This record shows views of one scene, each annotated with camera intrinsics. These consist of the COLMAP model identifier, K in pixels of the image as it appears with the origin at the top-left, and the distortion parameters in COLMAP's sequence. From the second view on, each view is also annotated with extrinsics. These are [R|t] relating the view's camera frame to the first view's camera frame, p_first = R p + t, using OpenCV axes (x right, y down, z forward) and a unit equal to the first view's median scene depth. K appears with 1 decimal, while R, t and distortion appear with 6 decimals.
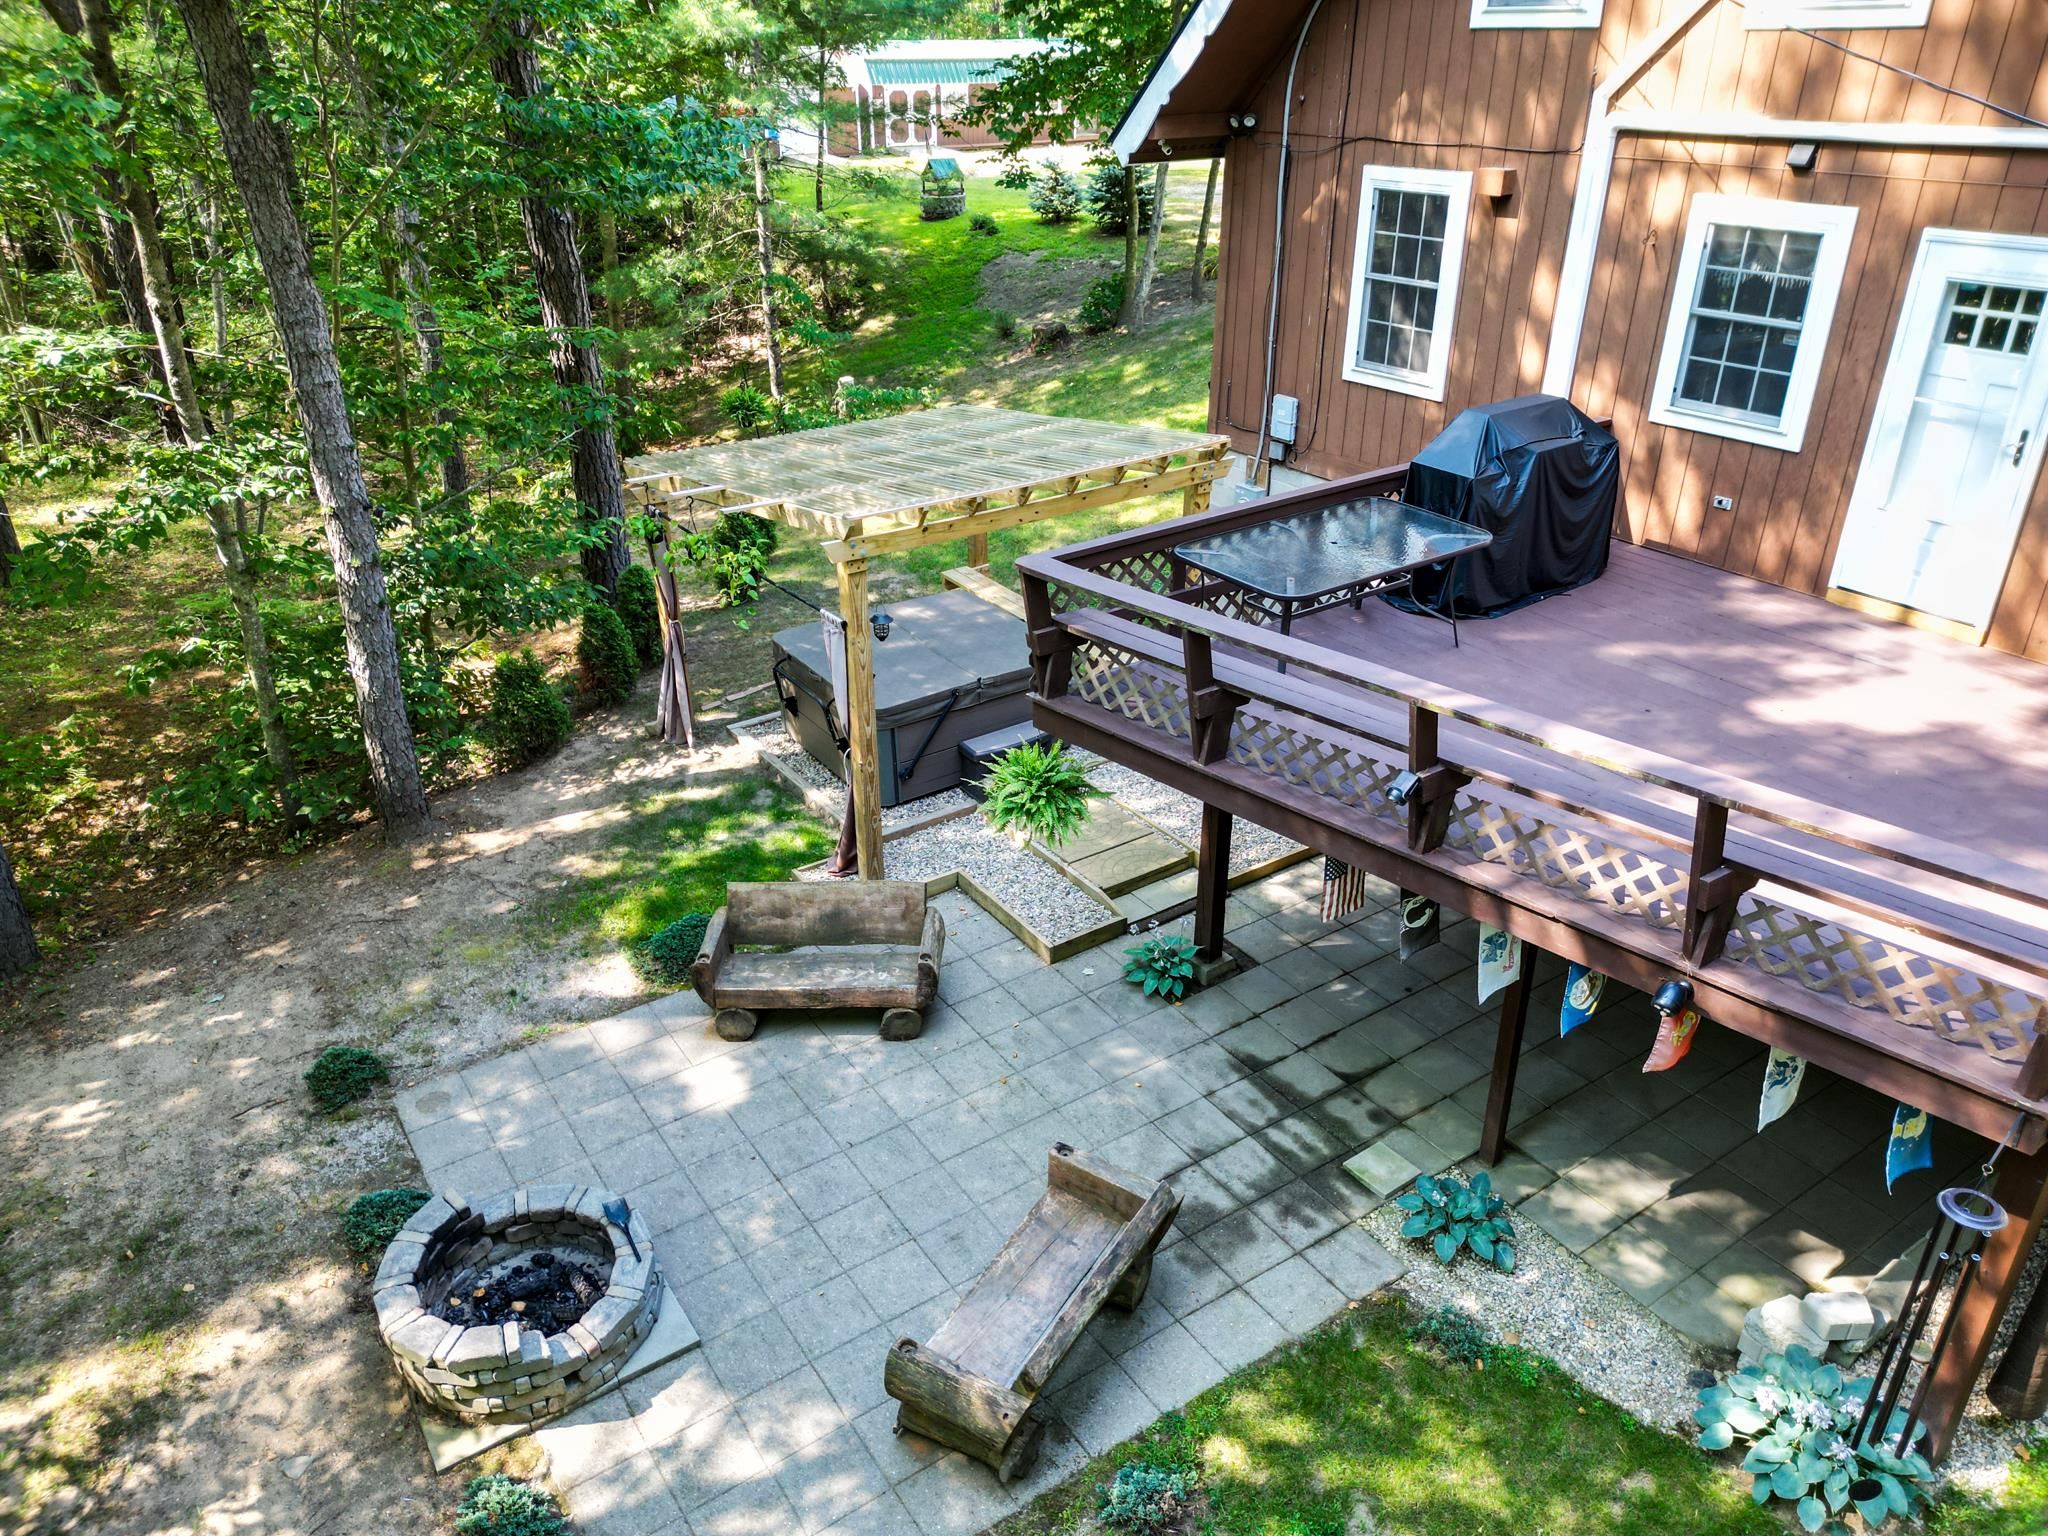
lens RADIAL K [[1463.4, 0, 1027.7], [0, 1463.4, 766.4], [0, 0, 1]] dist [0.039033, -0.035427]
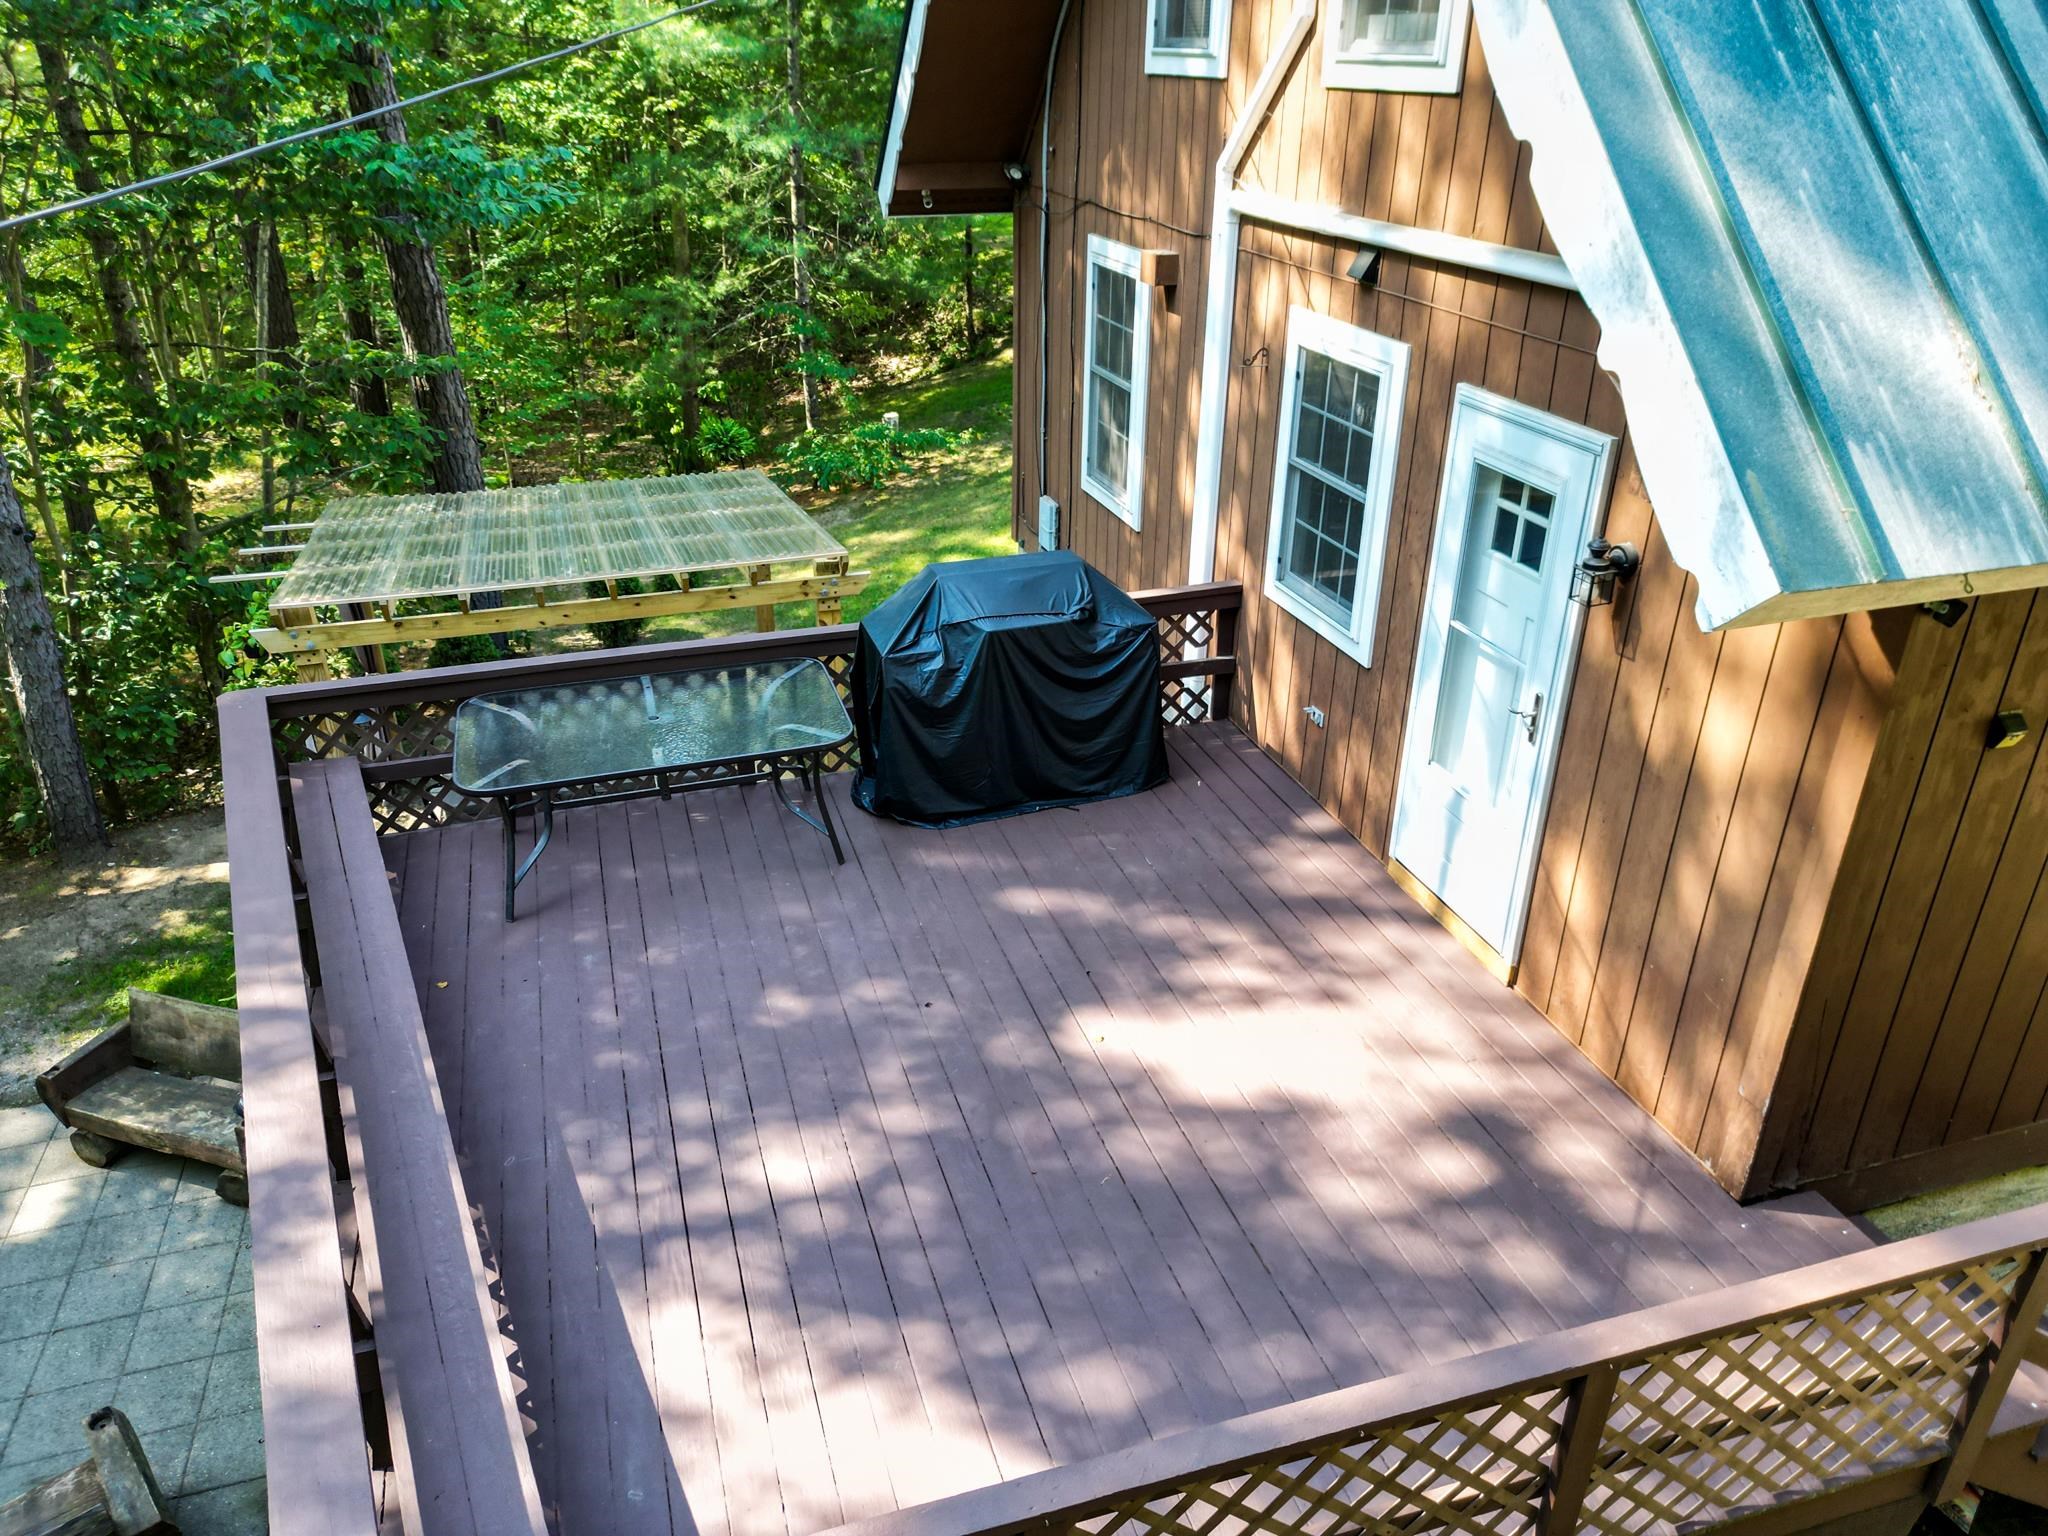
lens RADIAL K [[1463.4, 0, 1022.0], [0, 1463.4, 768.5], [0, 0, 1]] dist [0.039033, -0.035427]
pose [[0.958262, 0.136979, -0.250939, 0.539099], [-0.137802, 0.990355, 0.014377, -0.145301], [0.250489, 0.020803, 0.967896, 0.245789]]
